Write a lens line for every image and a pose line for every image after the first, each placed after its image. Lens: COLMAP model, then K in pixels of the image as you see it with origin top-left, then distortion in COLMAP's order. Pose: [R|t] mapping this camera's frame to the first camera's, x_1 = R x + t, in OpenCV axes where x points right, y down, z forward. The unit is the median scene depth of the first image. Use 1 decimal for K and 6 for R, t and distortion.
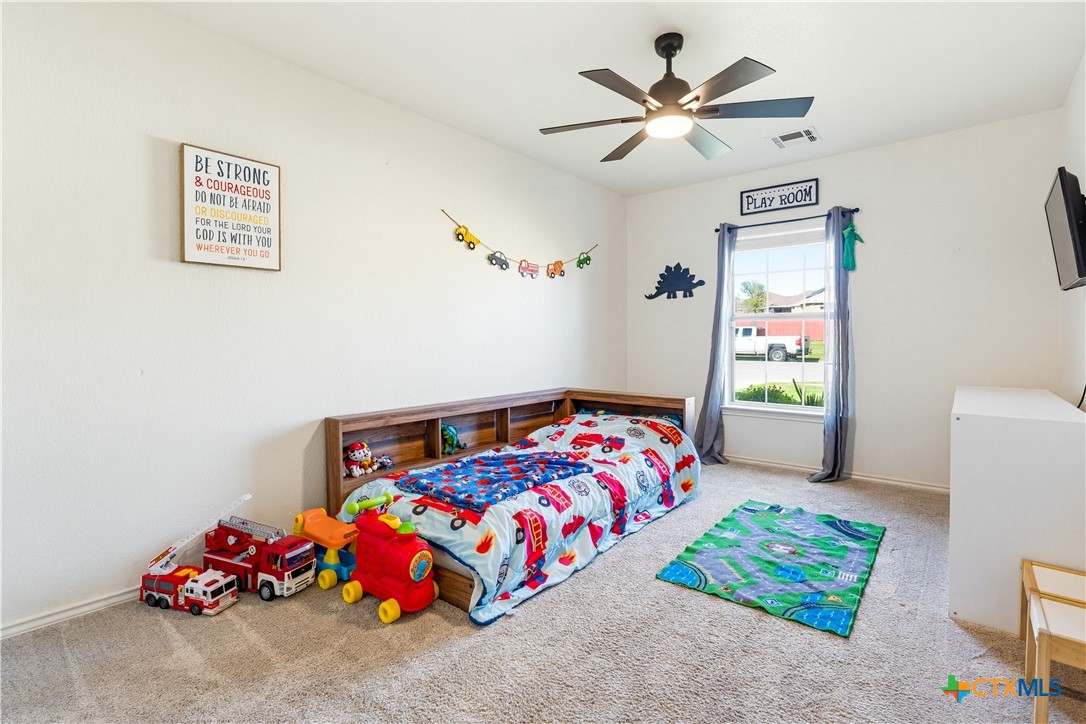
lens RADIAL K [[512.6, 0, 539.9], [0, 512.6, 344.0], [0, 0, 1]] dist [-0.003622, 0.000047]
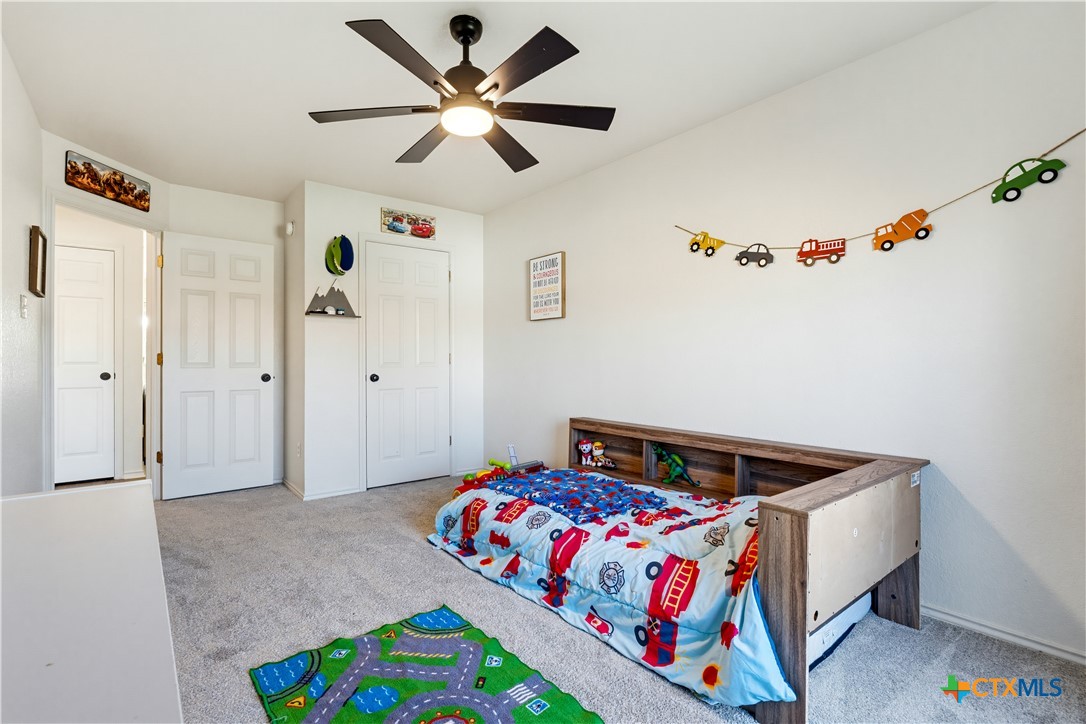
lens RADIAL K [[512.6, 0, 543.1], [0, 512.6, 358.6], [0, 0, 1]] dist [-0.003622, 0.000047]
pose [[-0.201801, -0.001568, -0.979425, 0.761817], [-0.014416, 0.999895, 0.001370, -0.012502], [0.979320, 0.014395, -0.201802, 0.917694]]
